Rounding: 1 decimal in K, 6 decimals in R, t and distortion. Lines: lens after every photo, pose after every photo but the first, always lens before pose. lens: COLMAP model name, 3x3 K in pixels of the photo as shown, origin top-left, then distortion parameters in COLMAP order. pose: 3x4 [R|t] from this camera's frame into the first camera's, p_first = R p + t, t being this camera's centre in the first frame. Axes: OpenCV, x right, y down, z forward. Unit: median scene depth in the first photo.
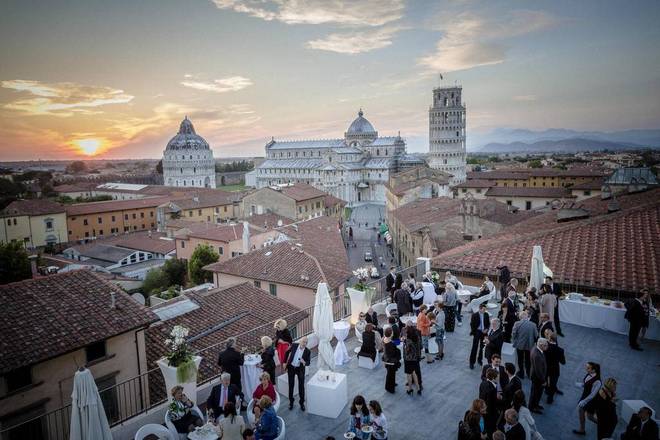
lens RADIAL K [[444.3, 0, 327.4], [0, 444.3, 216.5], [0, 0, 1]] dist [0.009358, 0.000353]
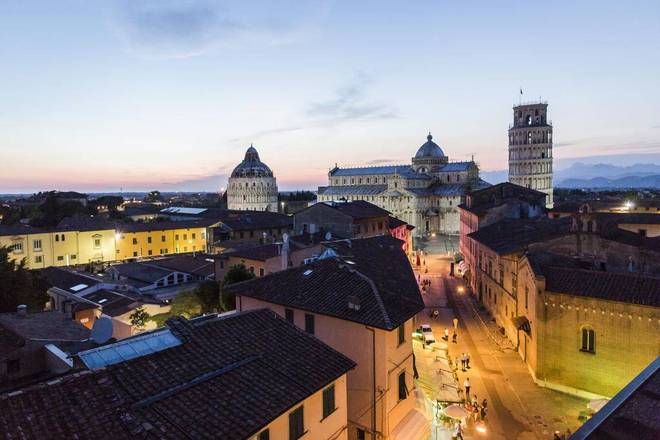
lens RADIAL K [[444.3, 0, 327.4], [0, 444.3, 216.5], [0, 0, 1]] dist [0.009358, 0.000353]
pose [[0.989206, 0.017268, -0.145510, 0.001938], [-0.028392, 0.996800, -0.074720, 0.018327], [0.143754, 0.078045, 0.986531, 0.109541]]
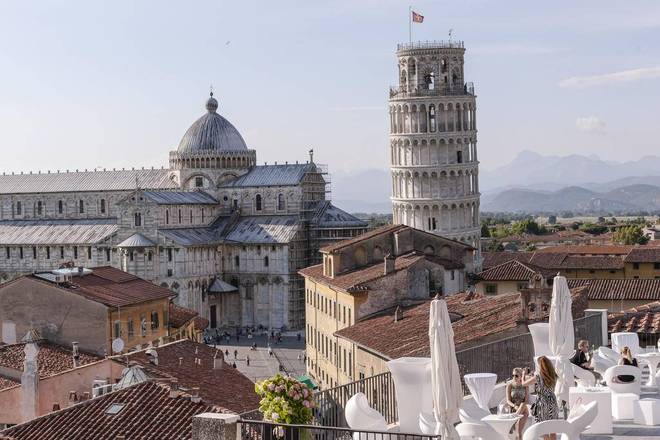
lens RADIAL K [[1212.9, 0, 330.0], [0, 1212.9, 220.0], [0, 0, 1]] dist [0.031317, 0.033560]
pose [[0.979820, 0.000797, 0.199881, -0.066175], [0.026553, 0.990610, -0.134115, 0.026692], [-0.198111, 0.136716, 0.970598, -0.075510]]
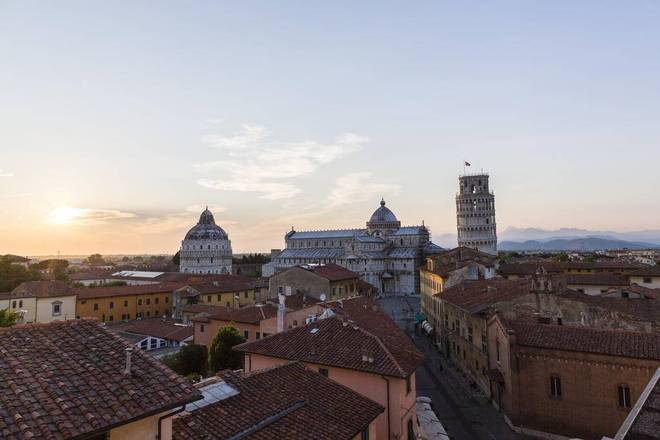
lens RADIAL K [[444.3, 0, 327.4], [0, 444.3, 216.5], [0, 0, 1]] dist [0.009358, 0.000353]
pose [[0.999549, 0.005806, -0.029454, -0.034957], [-0.012022, 0.976433, -0.215486, 0.022091], [0.027509, 0.215743, 0.976063, 0.067286]]
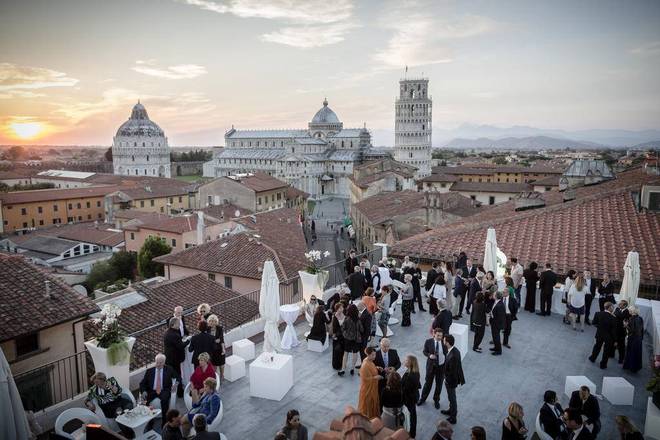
lens RADIAL K [[461.3, 0, 327.5], [0, 461.3, 216.2], [0, 0, 1]] dist [0.008747, 0.000019]
pose [[0.996645, 0.012568, 0.080879, 0.002690], [-0.013488, 0.999850, 0.010842, 0.003425], [-0.080731, -0.011897, 0.996665, 0.000677]]
